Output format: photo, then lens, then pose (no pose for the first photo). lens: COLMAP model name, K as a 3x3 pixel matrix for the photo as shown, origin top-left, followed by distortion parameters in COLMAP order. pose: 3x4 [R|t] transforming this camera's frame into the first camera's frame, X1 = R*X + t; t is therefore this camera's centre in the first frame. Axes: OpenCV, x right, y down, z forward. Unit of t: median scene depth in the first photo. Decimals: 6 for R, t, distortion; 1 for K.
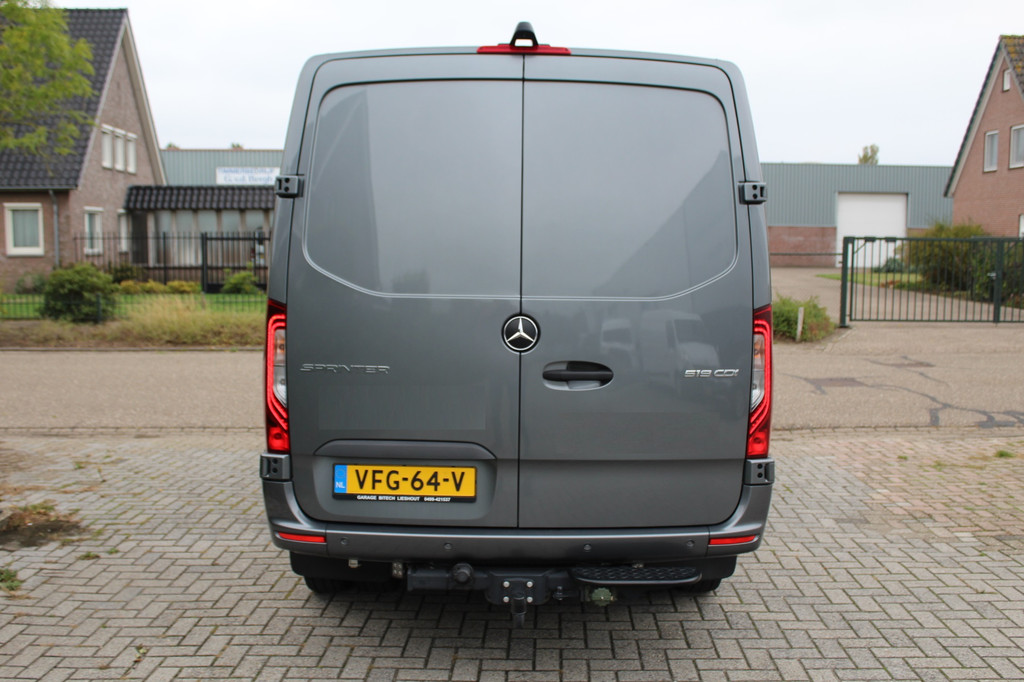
lens RADIAL K [[1000.8, 0, 514.2], [0, 1000.8, 339.4], [0, 0, 1]] dist [-0.081916, 0.000000]
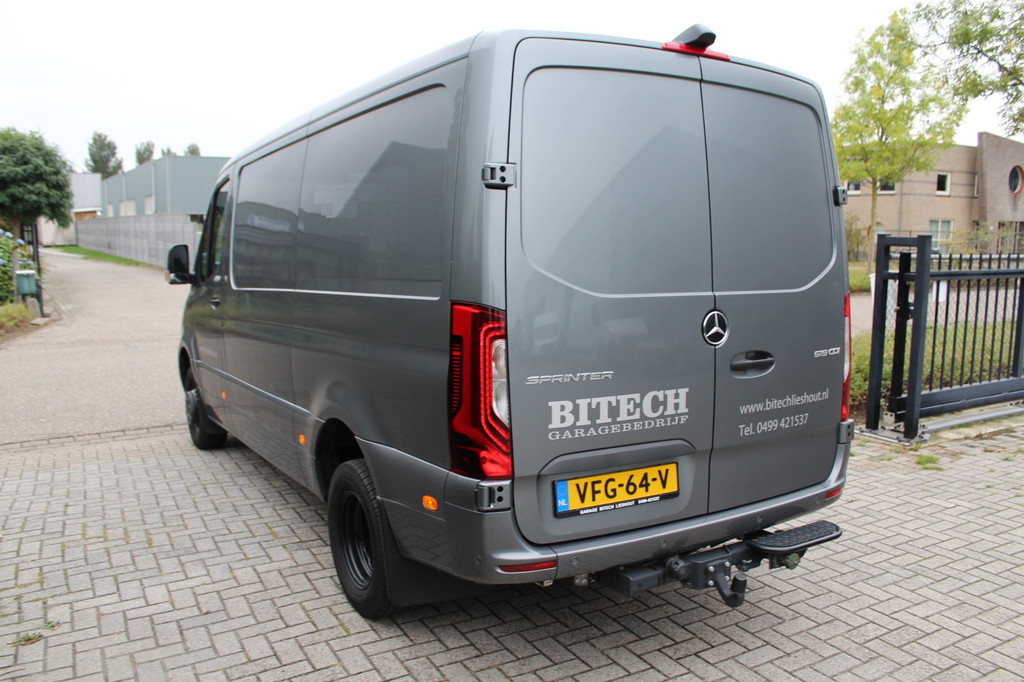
lens RADIAL K [[815.1, 0, 512.2], [0, 815.1, 343.7], [0, 0, 1]] dist [-0.089811, 0.038538]
pose [[0.865213, -0.069990, 0.496496, -0.564073], [0.054855, 0.997479, 0.045021, -0.037083], [-0.498395, -0.011717, 0.866871, 0.360336]]
